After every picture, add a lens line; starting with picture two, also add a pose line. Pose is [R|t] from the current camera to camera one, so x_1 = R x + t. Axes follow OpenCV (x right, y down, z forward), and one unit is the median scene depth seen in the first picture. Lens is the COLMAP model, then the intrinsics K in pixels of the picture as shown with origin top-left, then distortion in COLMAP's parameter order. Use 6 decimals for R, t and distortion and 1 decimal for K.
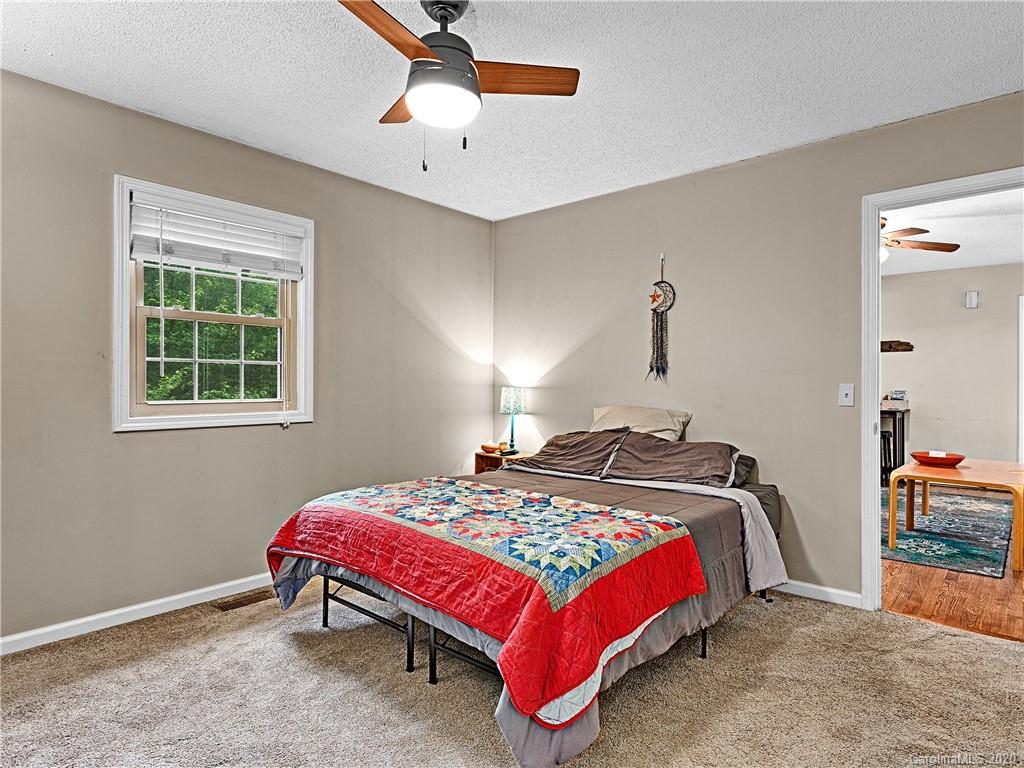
lens RADIAL K [[591.0, 0, 512.0], [0, 591.0, 384.0], [0, 0, 1]] dist [-0.003961, -0.000444]
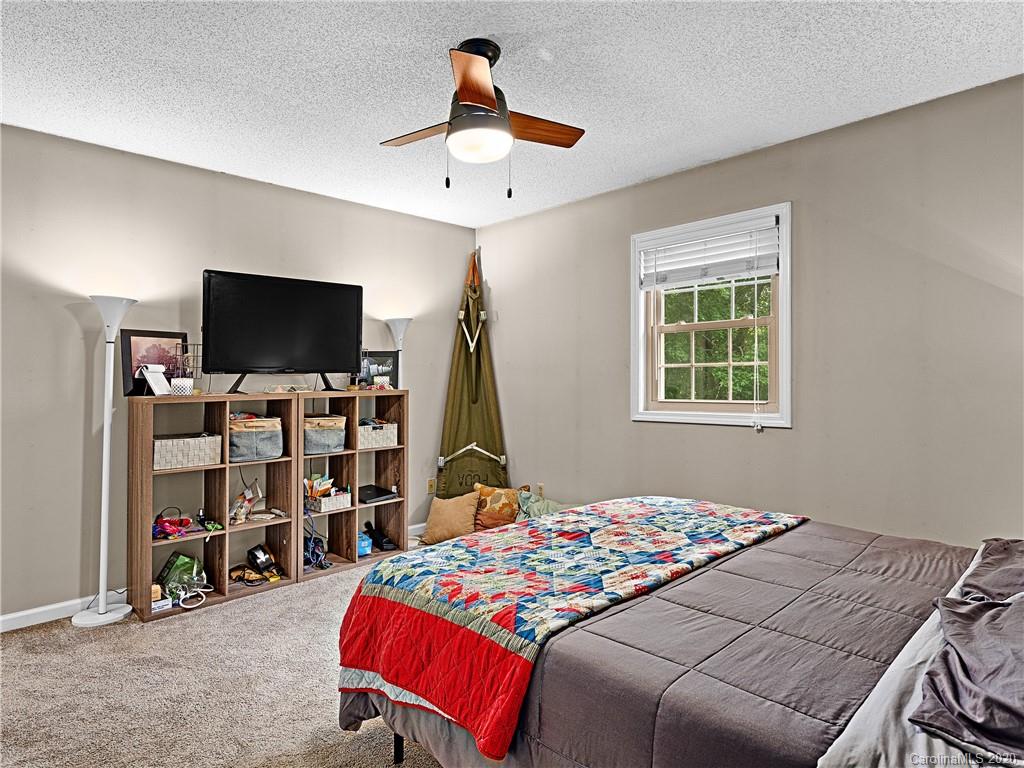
lens RADIAL K [[591.0, 0, 512.0], [0, 591.0, 384.0], [0, 0, 1]] dist [-0.003961, -0.000444]
pose [[-0.064386, -0.003761, -0.997918, 0.645482], [0.002754, 0.999988, -0.003947, 0.000051], [0.997921, -0.003003, -0.064375, 0.712827]]
